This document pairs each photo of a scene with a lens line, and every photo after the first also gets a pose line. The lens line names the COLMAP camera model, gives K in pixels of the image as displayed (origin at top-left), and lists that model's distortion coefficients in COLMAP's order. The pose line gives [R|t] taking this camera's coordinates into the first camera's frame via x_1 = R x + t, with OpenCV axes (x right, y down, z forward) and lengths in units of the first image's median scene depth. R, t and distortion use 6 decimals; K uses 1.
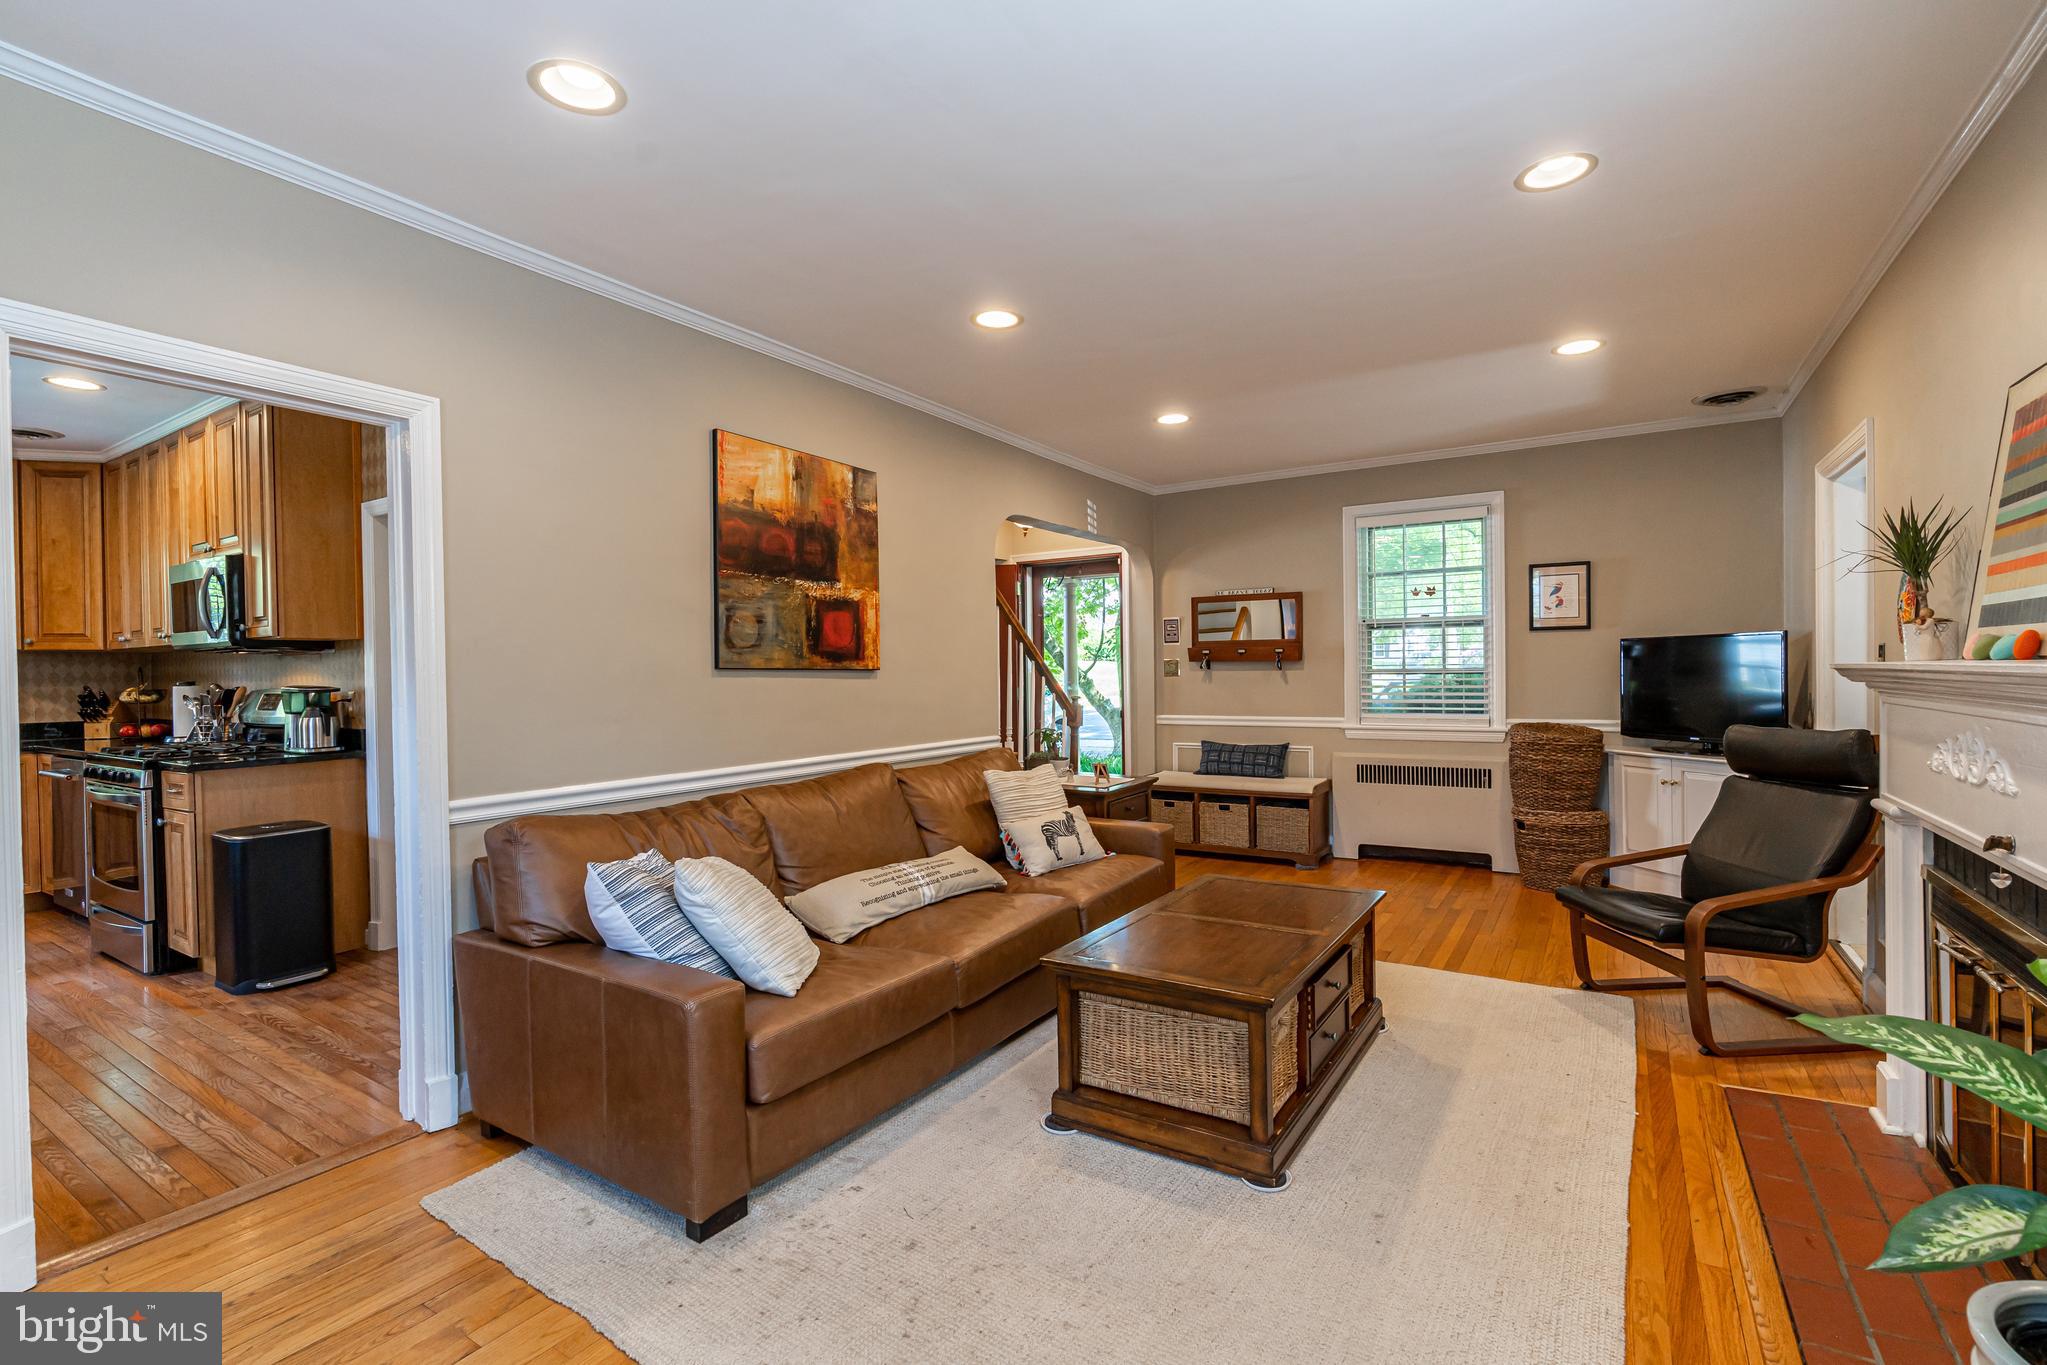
lens RADIAL K [[920.6, 0, 1021.0], [0, 920.6, 680.8], [0, 0, 1]] dist [-0.001557, -0.000181]
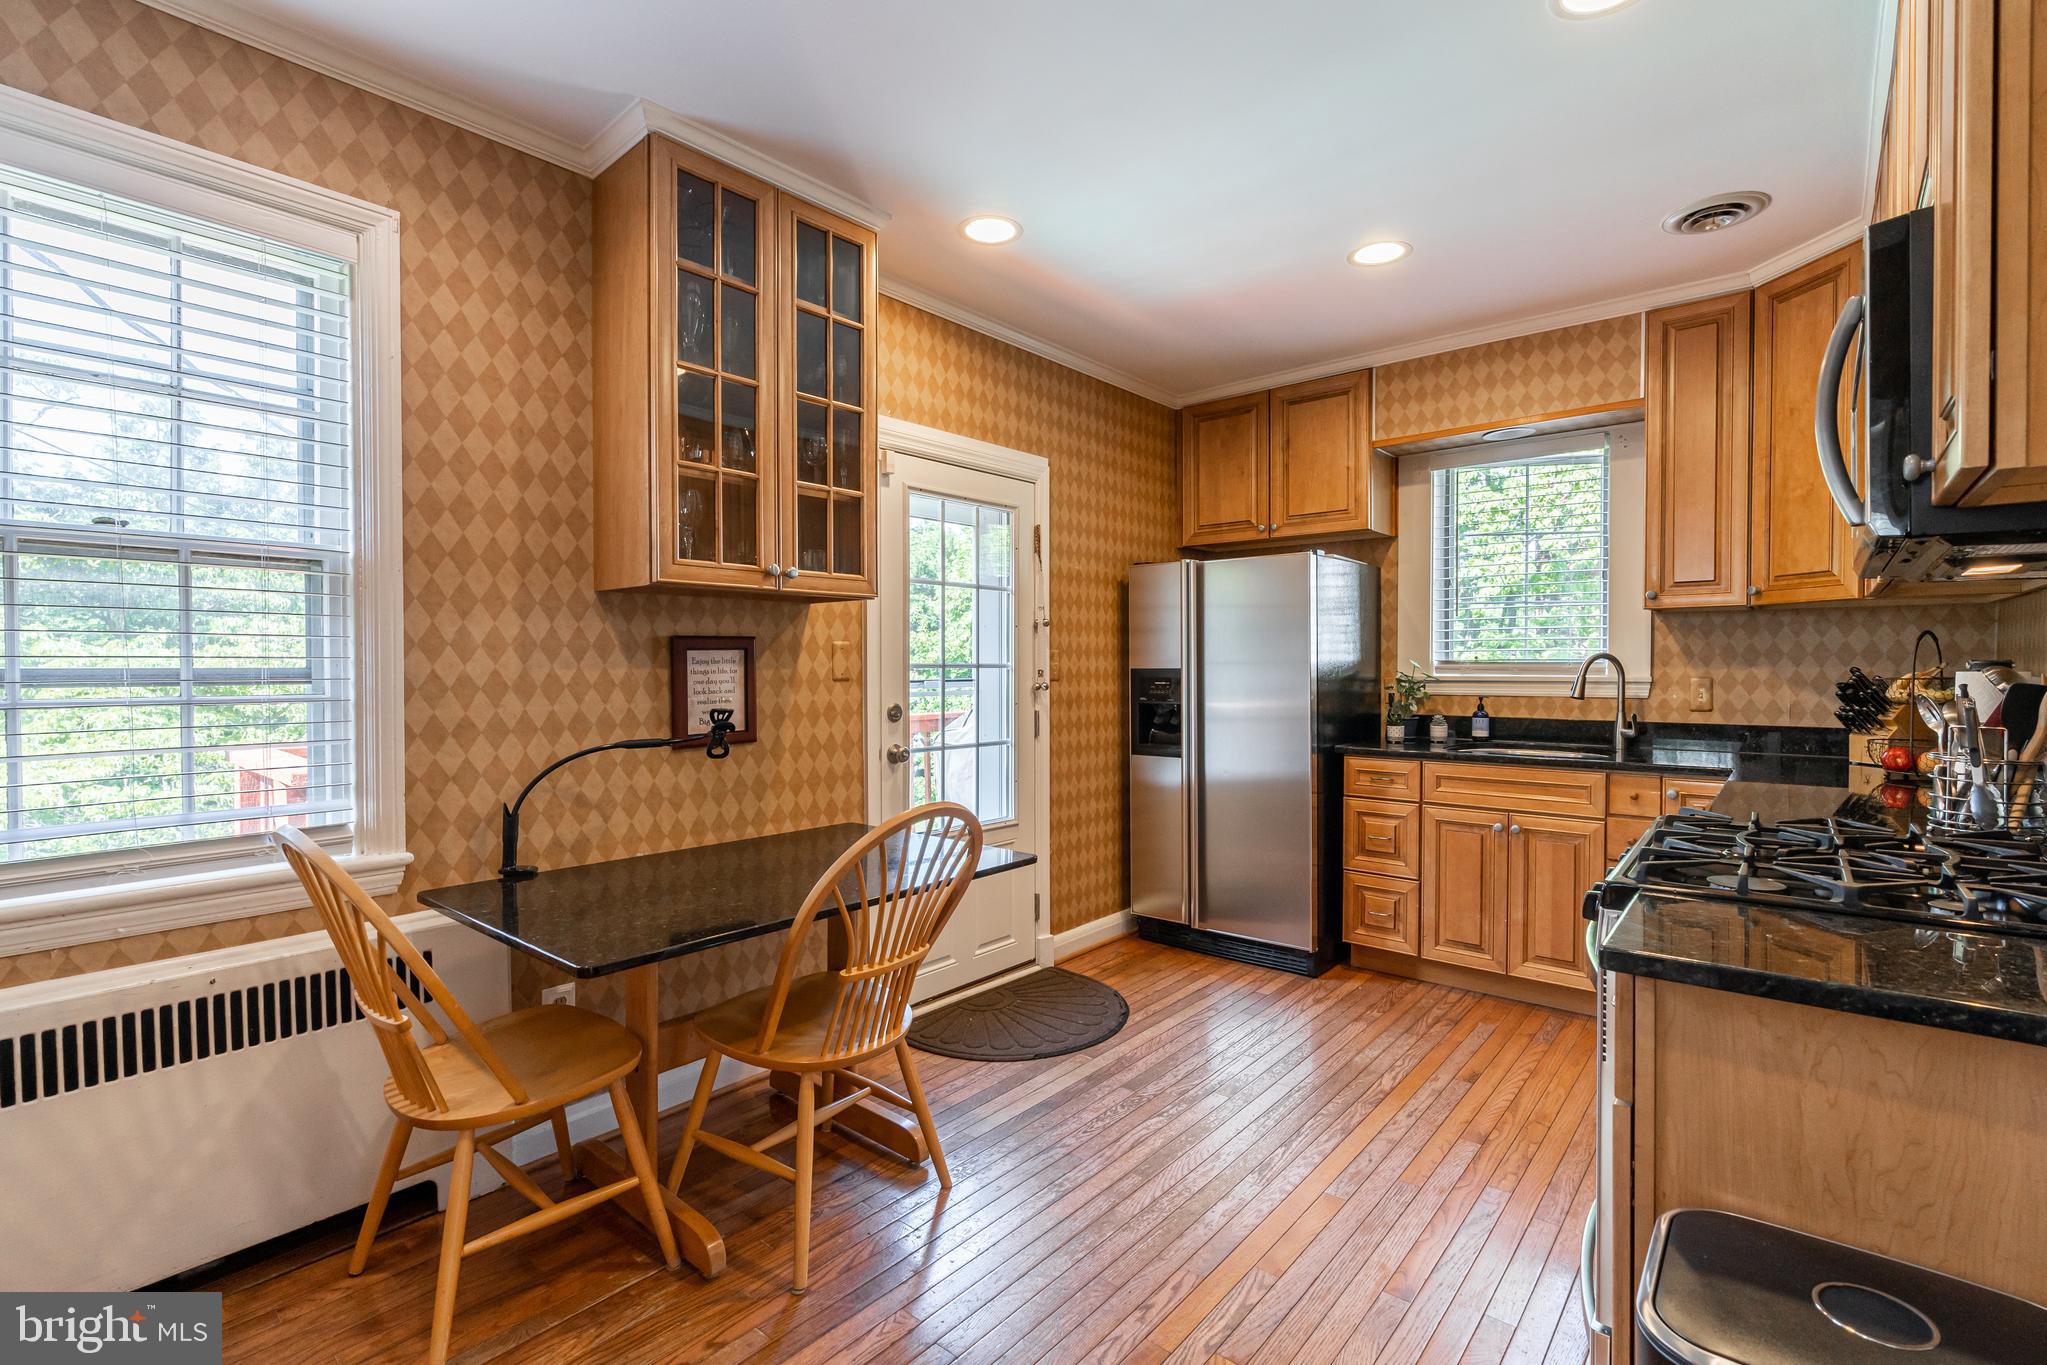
lens RADIAL K [[920.6, 0, 1024.1], [0, 920.6, 682.3], [0, 0, 1]] dist [-0.001557, -0.000181]
pose [[-0.131378, 0.029415, -0.990896, -0.411440], [-0.003338, 0.999541, 0.030115, -0.000110], [0.991327, 0.007264, -0.131219, 0.590241]]
